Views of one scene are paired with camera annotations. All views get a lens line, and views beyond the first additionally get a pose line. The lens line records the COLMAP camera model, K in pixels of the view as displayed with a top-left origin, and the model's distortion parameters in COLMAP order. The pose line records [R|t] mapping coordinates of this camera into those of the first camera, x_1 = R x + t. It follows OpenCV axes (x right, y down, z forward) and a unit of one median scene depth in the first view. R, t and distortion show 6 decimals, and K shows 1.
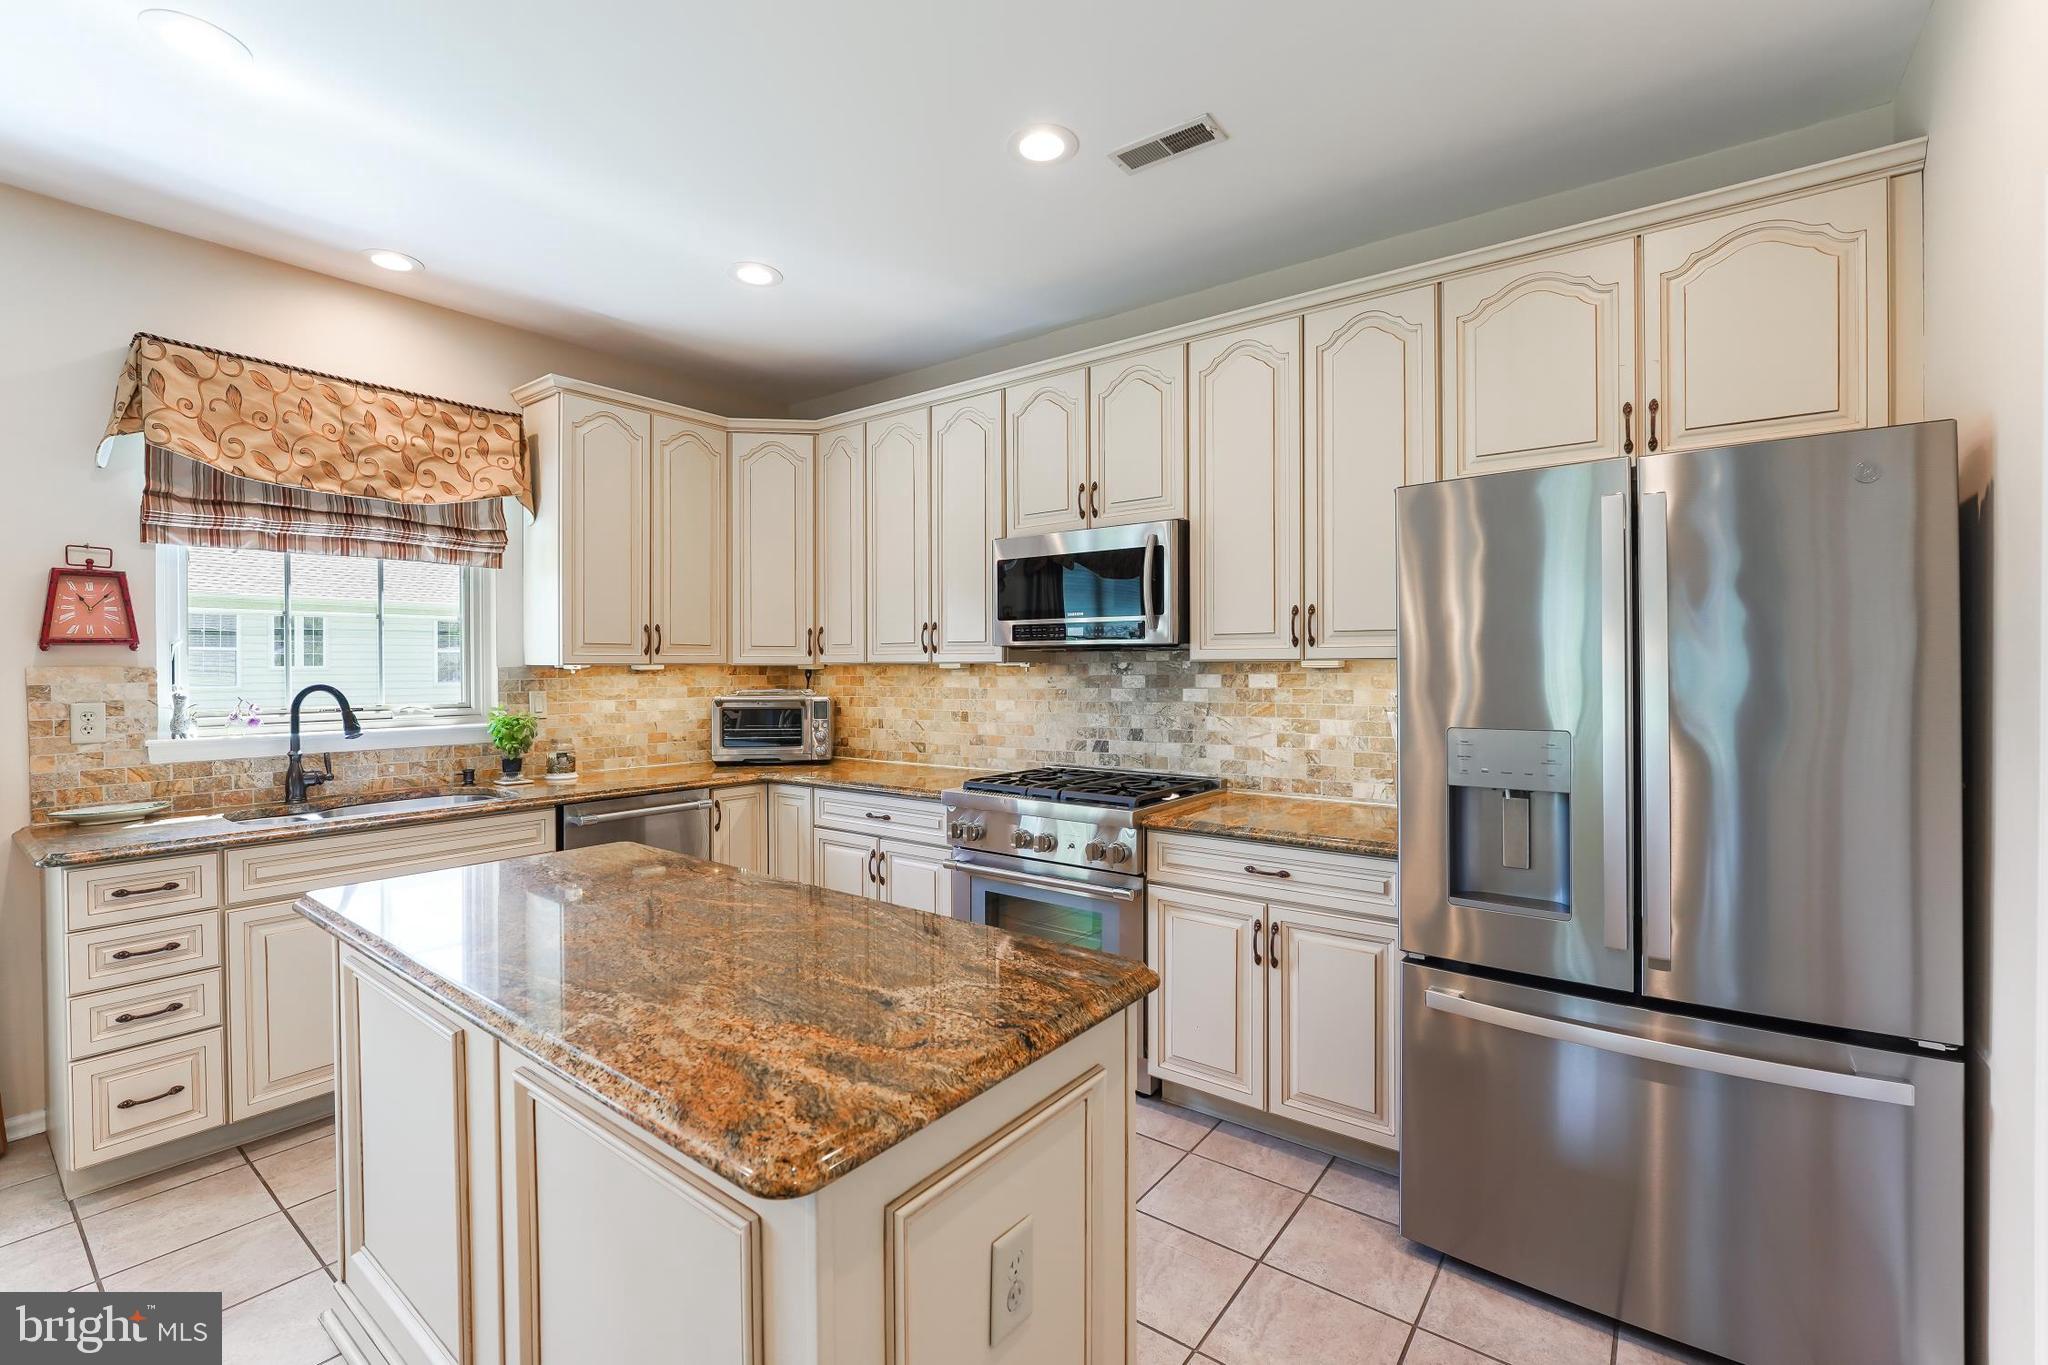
lens RADIAL K [[879.9, 0, 996.8], [0, 879.9, 650.6], [0, 0, 1]] dist [-0.039496, 0.005610]
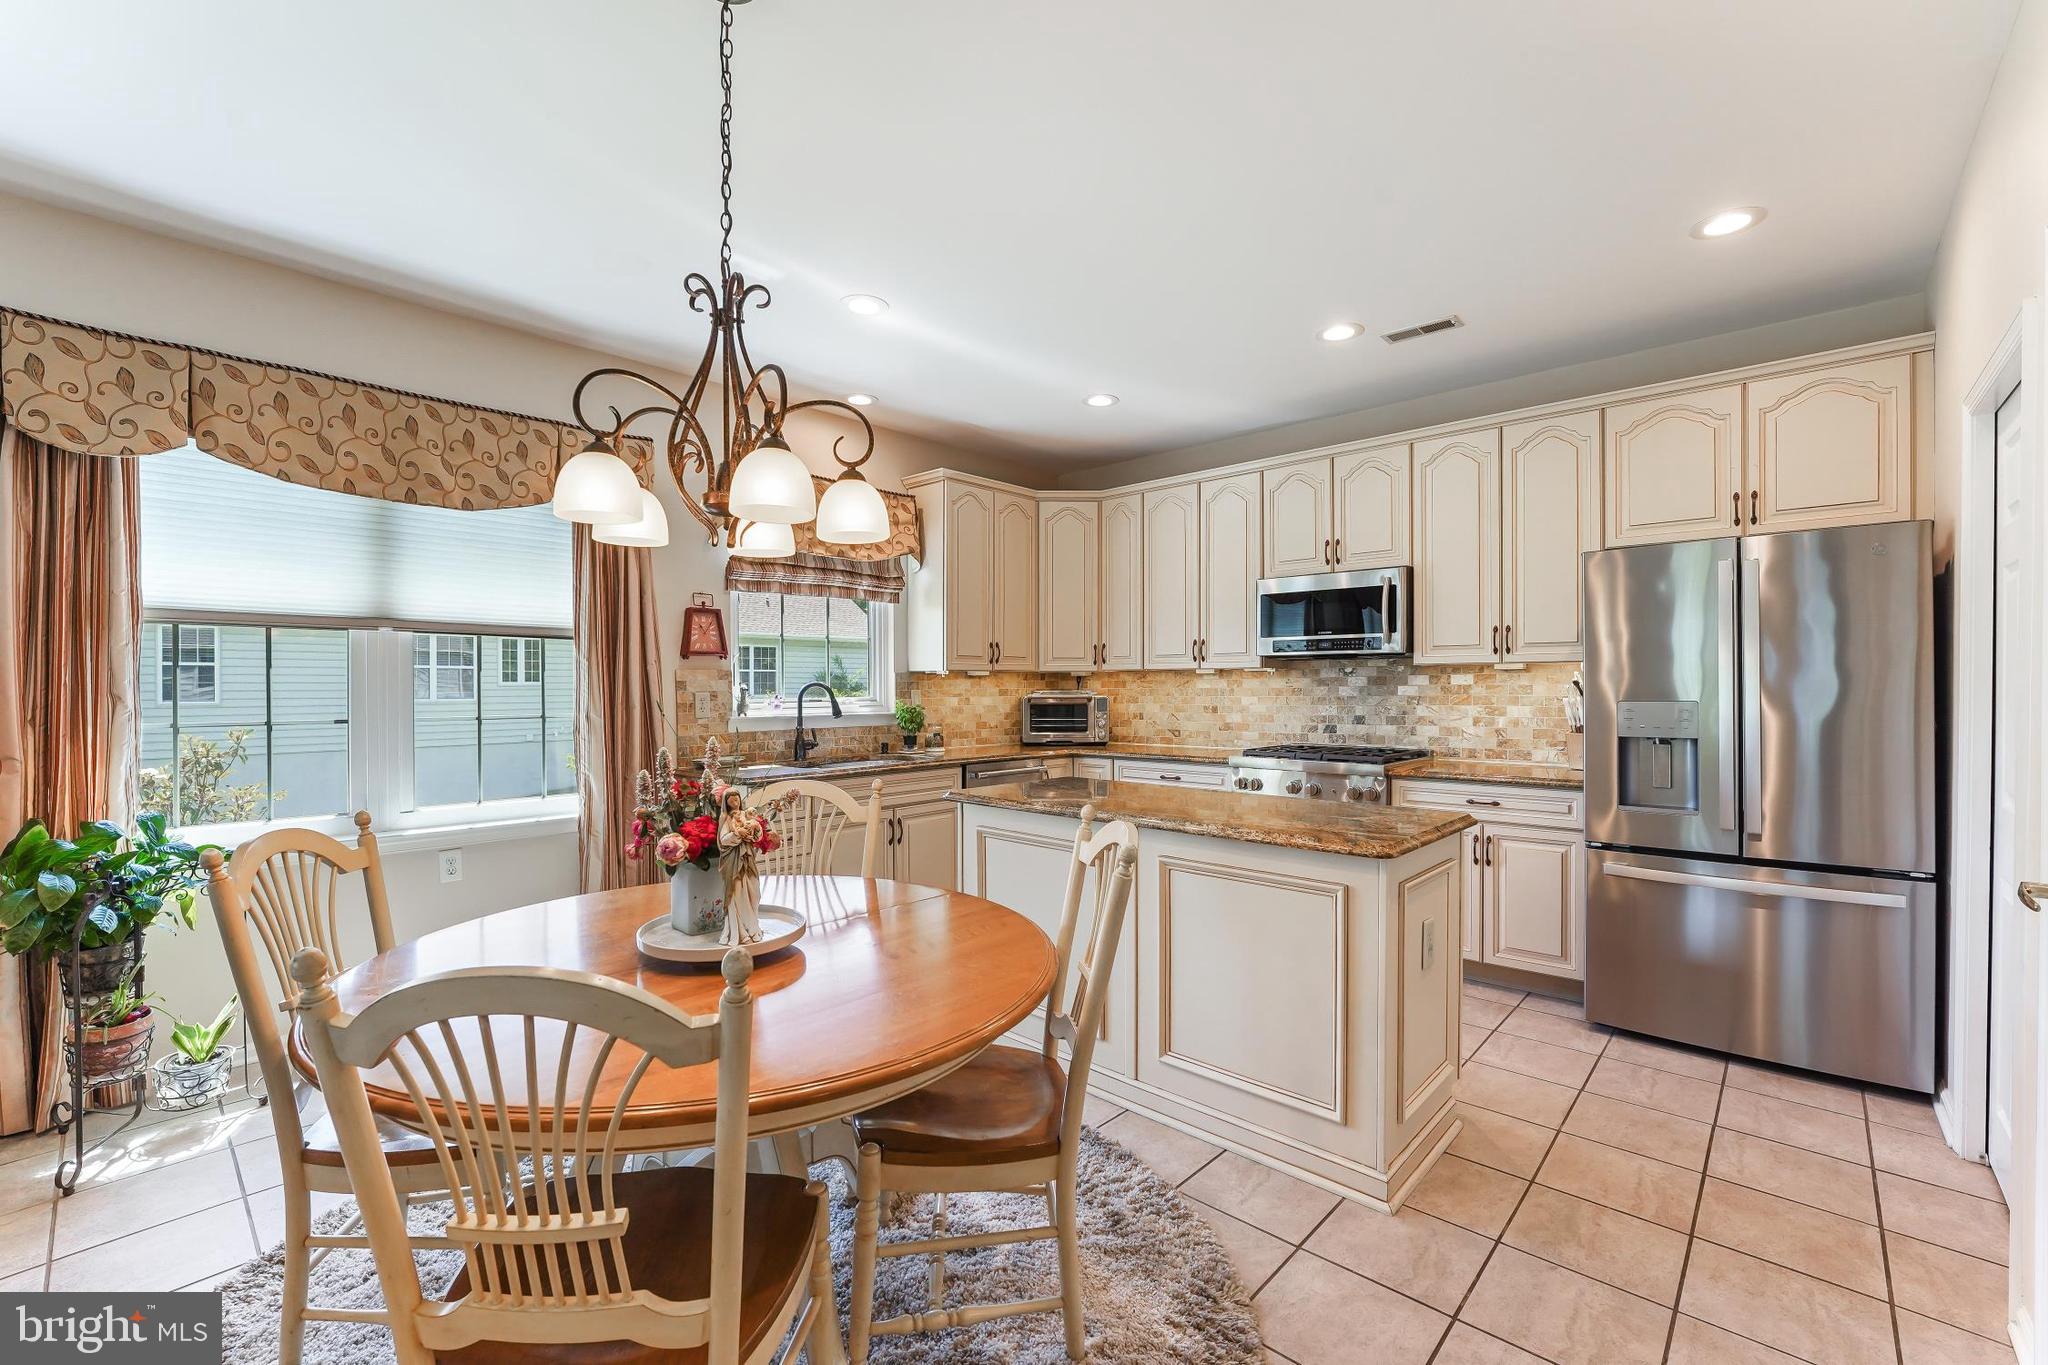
lens RADIAL K [[850.4, 0, 991.6], [0, 850.4, 674.5], [0, 0, 1]] dist [-0.052214, 0.009019]
pose [[0.993325, -0.002035, -0.115334, -0.293980], [0.002736, 0.999979, 0.005919, 0.016881], [0.115320, -0.006195, 0.993309, -0.423144]]
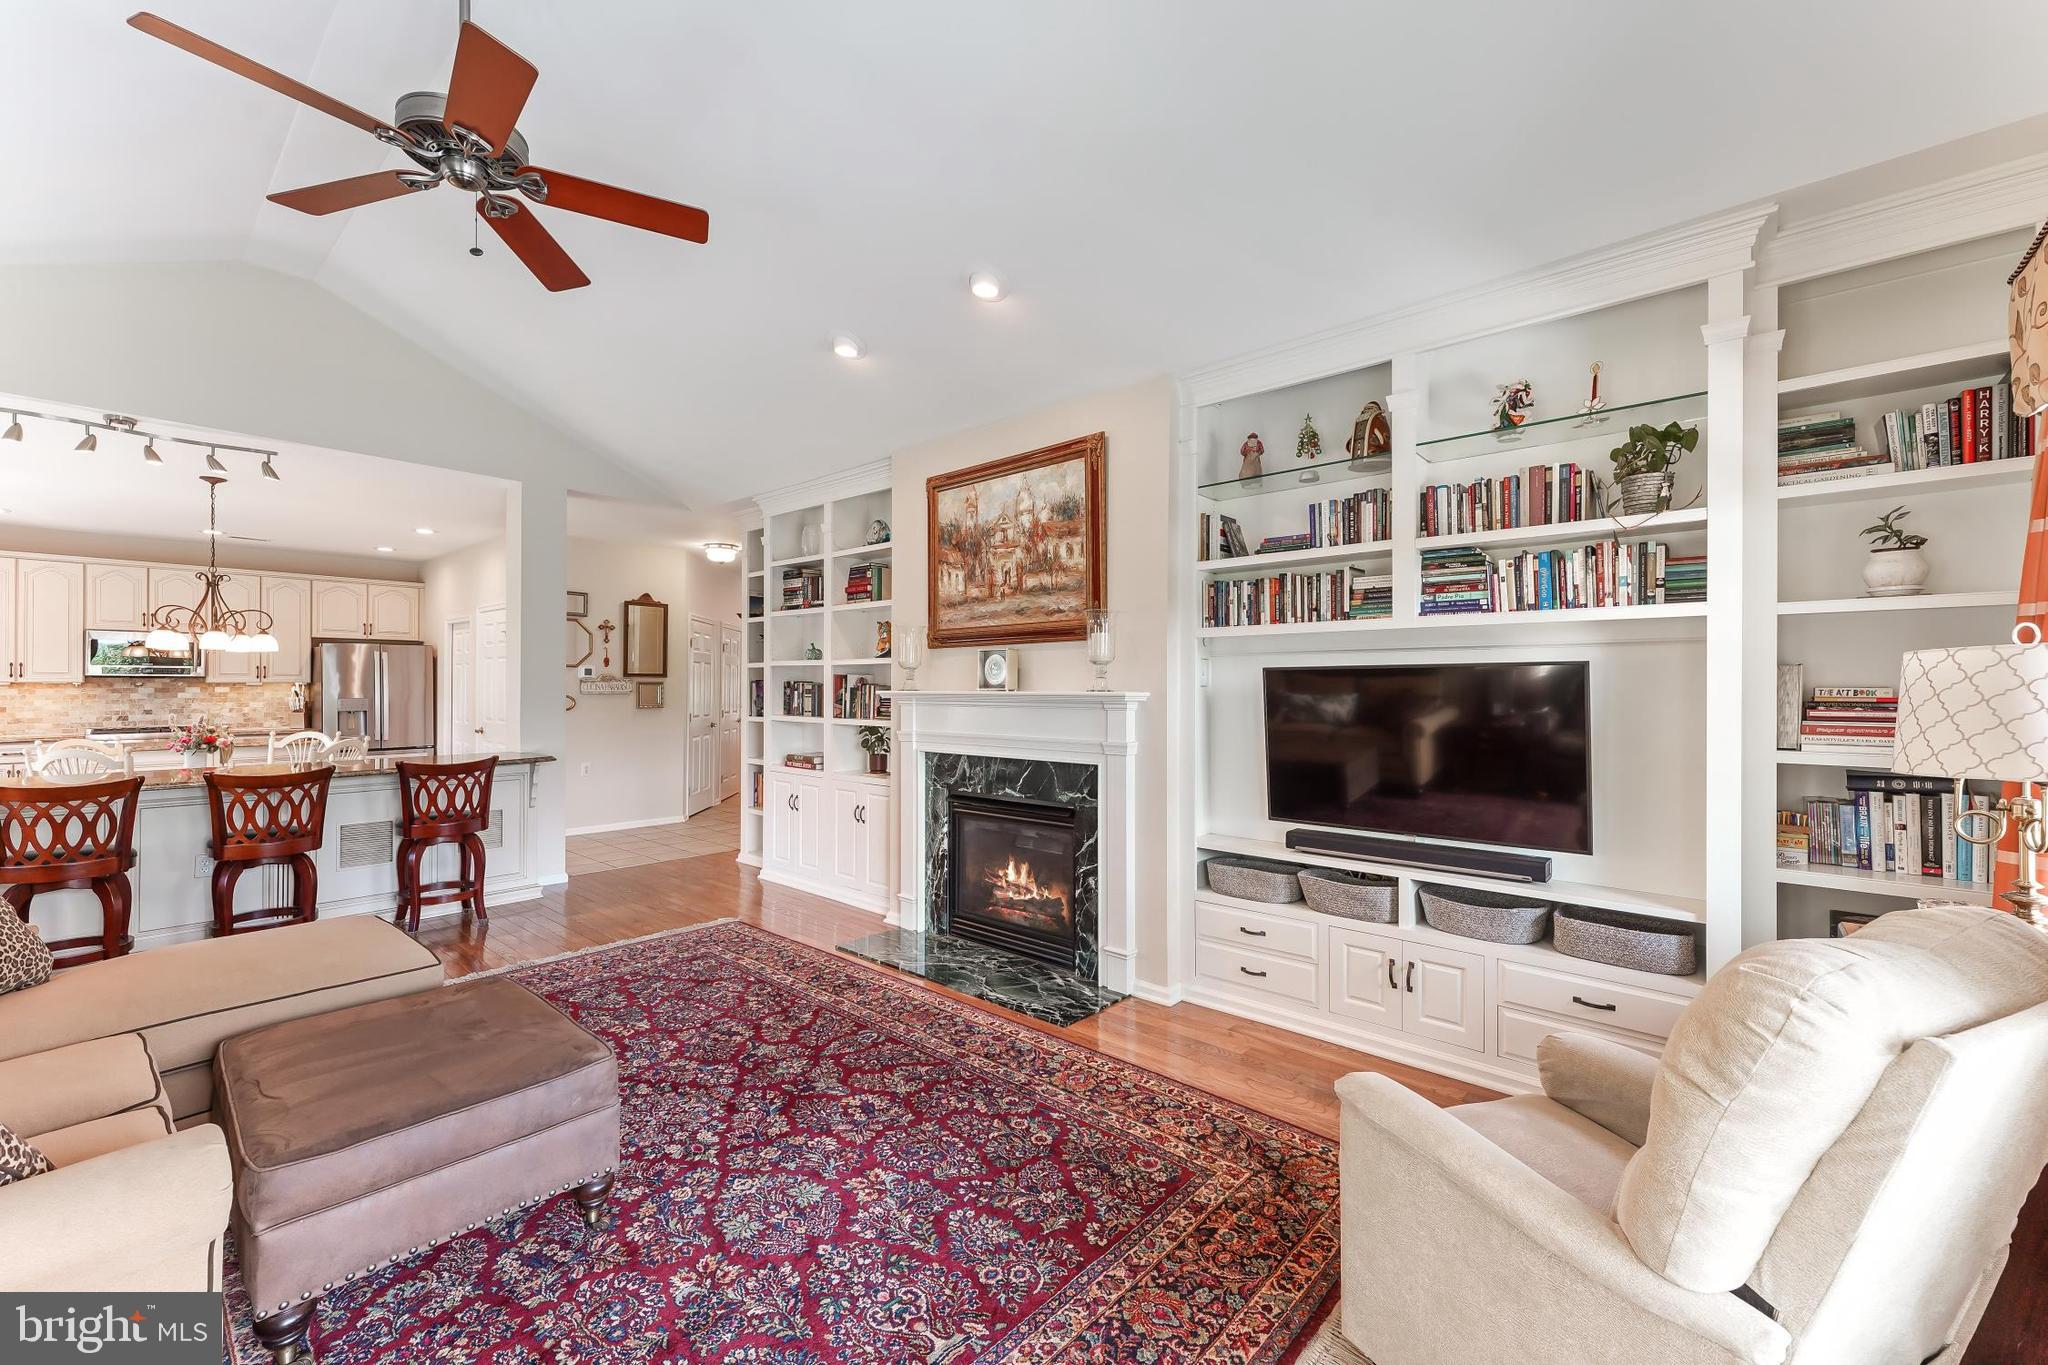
lens RADIAL K [[832.7, 0, 1024.0], [0, 832.7, 682.5], [0, 0, 1]] dist [-0.000707, -0.000001]
pose [[0.072474, 0.002876, 0.997366, -2.232014], [-0.022494, 0.999746, -0.001248, -0.044325], [-0.997117, -0.022344, 0.072520, -1.812451]]
